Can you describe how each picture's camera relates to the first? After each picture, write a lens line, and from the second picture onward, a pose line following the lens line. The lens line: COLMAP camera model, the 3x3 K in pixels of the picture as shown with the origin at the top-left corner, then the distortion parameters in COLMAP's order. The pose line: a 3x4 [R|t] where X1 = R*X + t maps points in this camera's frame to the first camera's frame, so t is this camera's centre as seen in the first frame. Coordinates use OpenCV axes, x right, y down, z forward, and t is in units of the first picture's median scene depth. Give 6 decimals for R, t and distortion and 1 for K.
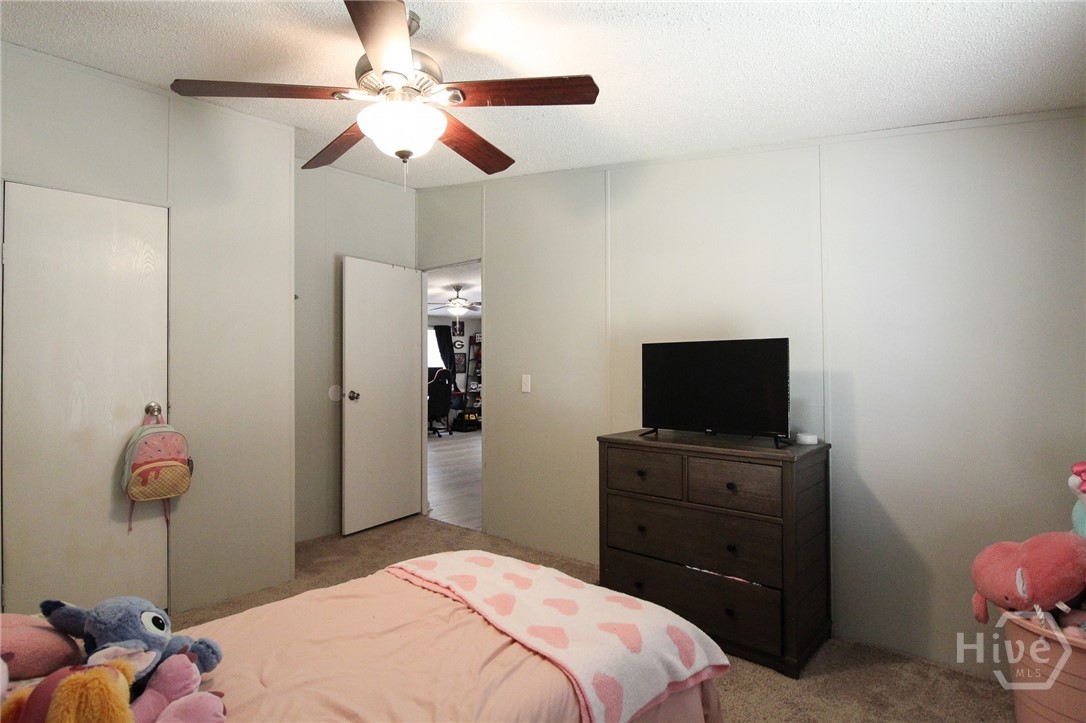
lens RADIAL K [[570.8, 0, 543.5], [0, 570.8, 361.2], [0, 0, 1]] dist [-0.002235, -0.005322]
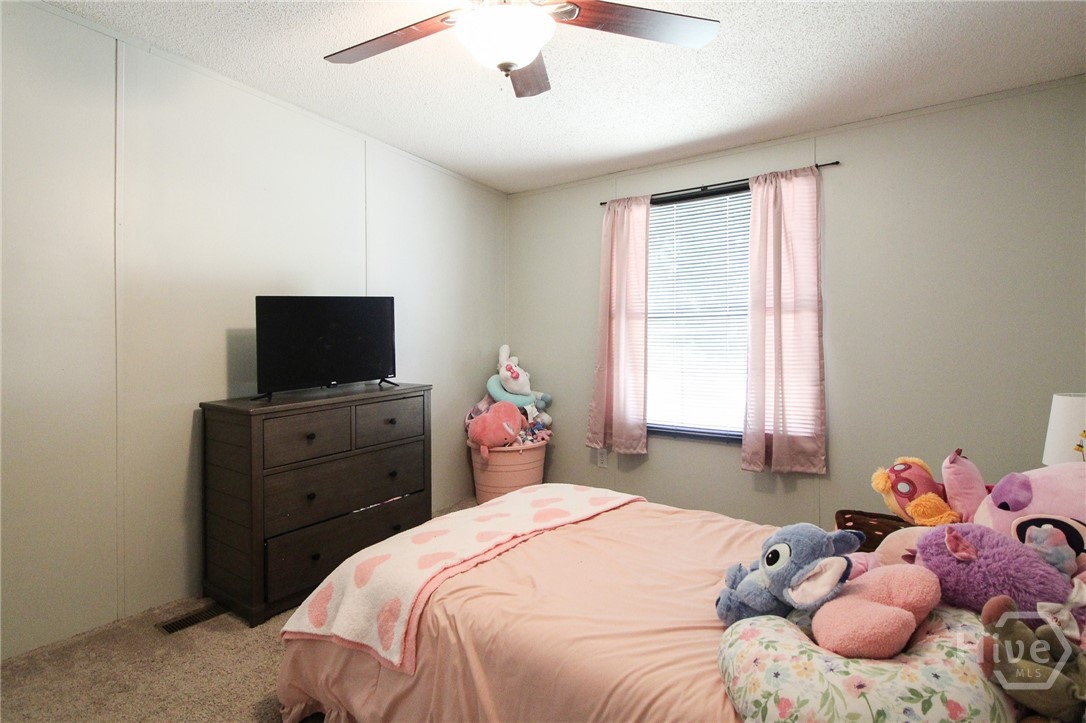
lens RADIAL K [[570.8, 0, 553.2], [0, 570.8, 337.2], [0, 0, 1]] dist [-0.002235, -0.005322]
pose [[-0.060117, -0.029189, 0.997764, -0.818971], [0.024442, 0.999230, 0.030704, 0.017897], [-0.997892, 0.026233, -0.059358, 0.704775]]
